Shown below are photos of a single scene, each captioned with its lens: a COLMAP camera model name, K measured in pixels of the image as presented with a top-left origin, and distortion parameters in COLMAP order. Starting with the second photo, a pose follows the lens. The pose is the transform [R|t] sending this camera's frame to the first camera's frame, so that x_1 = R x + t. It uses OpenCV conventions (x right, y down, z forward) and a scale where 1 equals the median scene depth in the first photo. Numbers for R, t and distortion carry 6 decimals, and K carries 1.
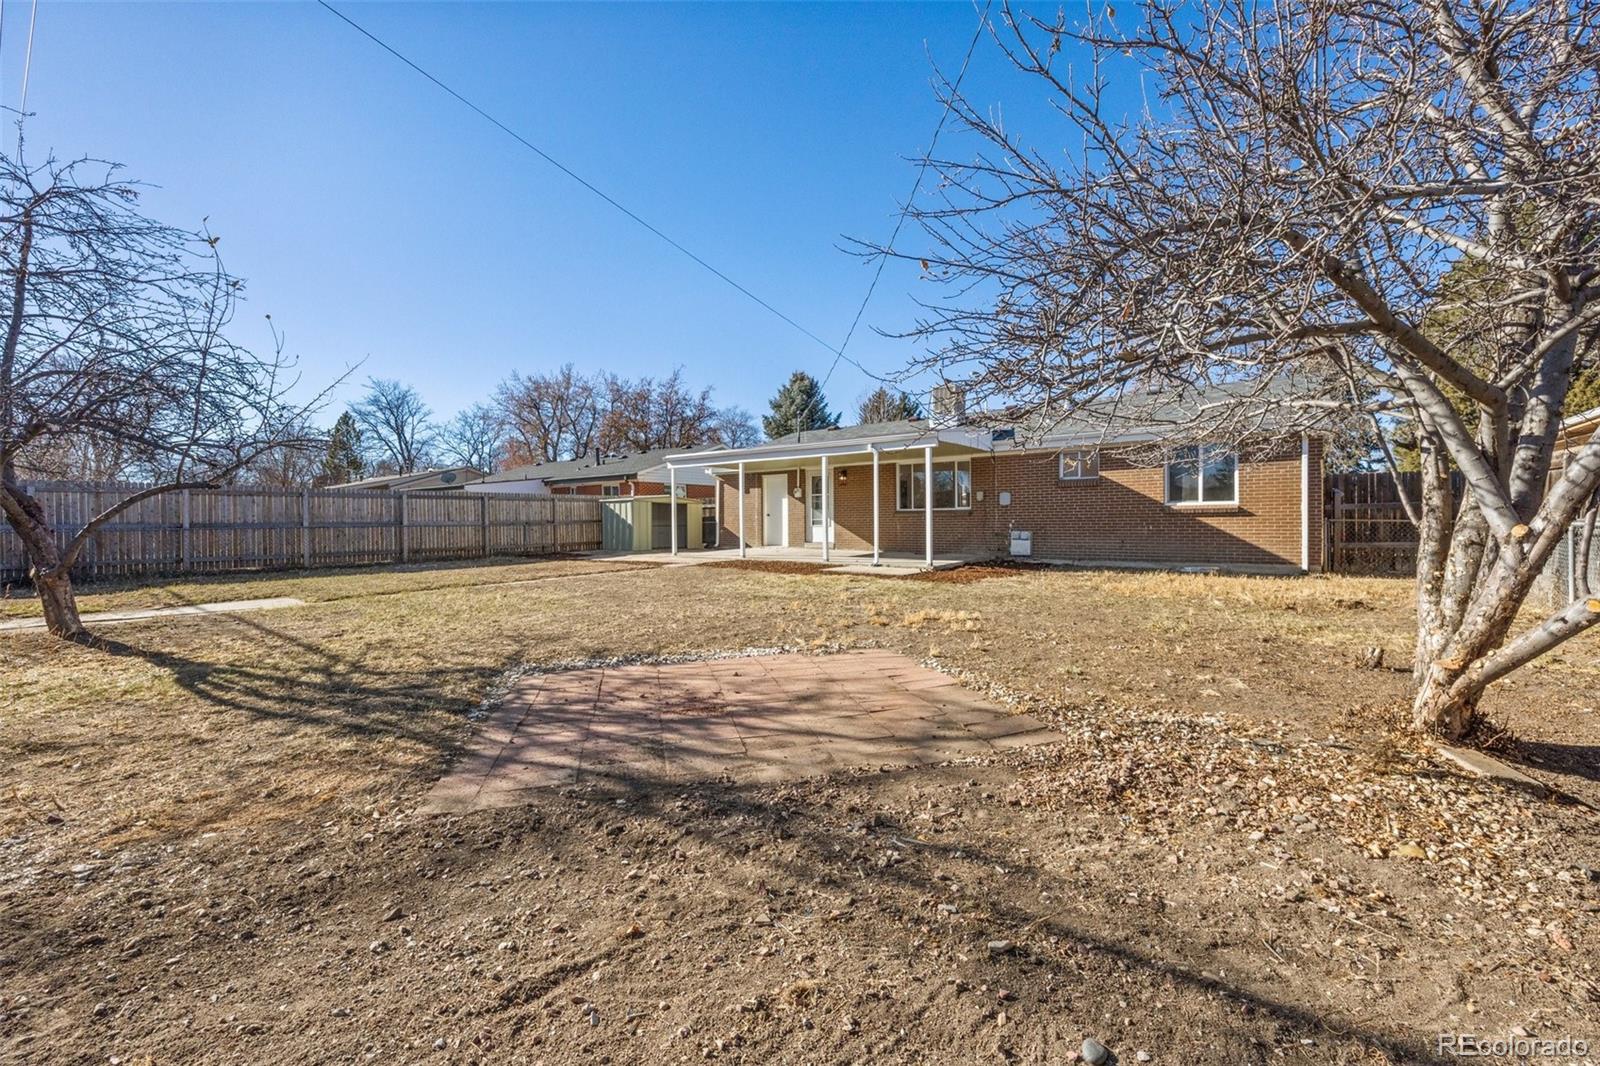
lens RADIAL K [[641.6, 0, 797.4], [0, 641.6, 536.4], [0, 0, 1]] dist [-0.002062, 0.001596]
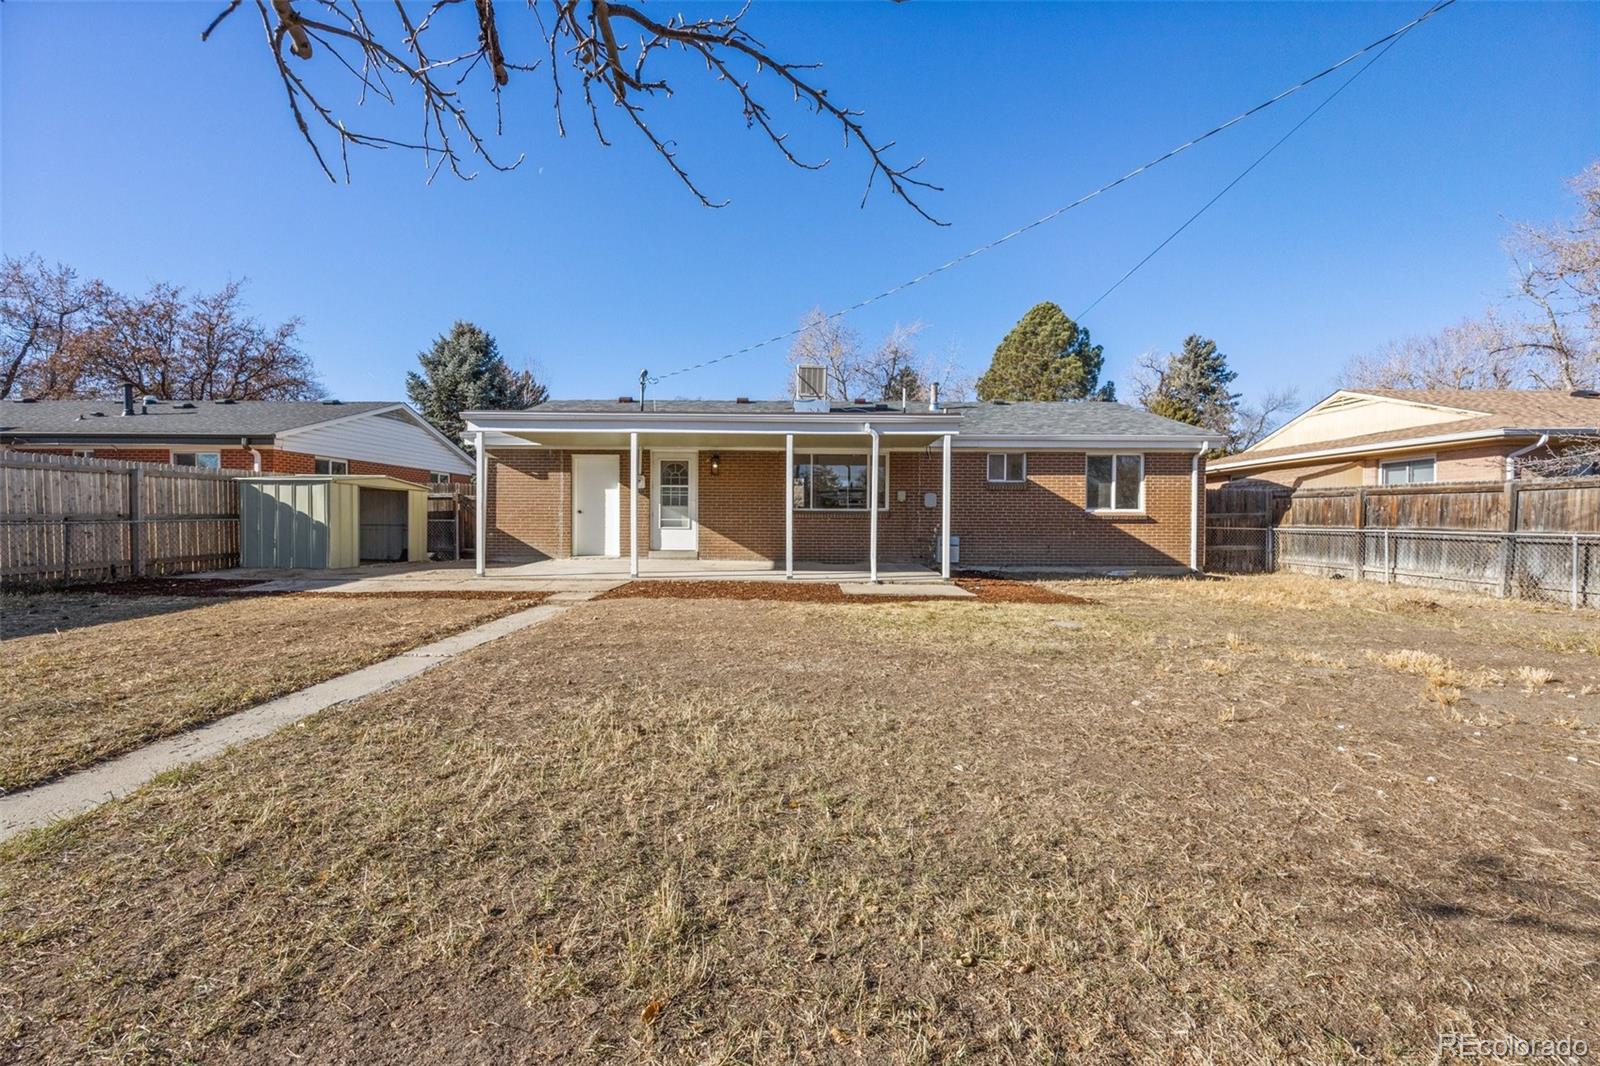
lens RADIAL K [[641.6, 0, 801.1], [0, 641.6, 524.5], [0, 0, 1]] dist [-0.002062, 0.001596]
pose [[0.791430, 0.007204, 0.611217, -0.368954], [0.002148, 0.999892, -0.014566, -0.011839], [-0.611256, 0.012841, 0.791329, 0.395154]]
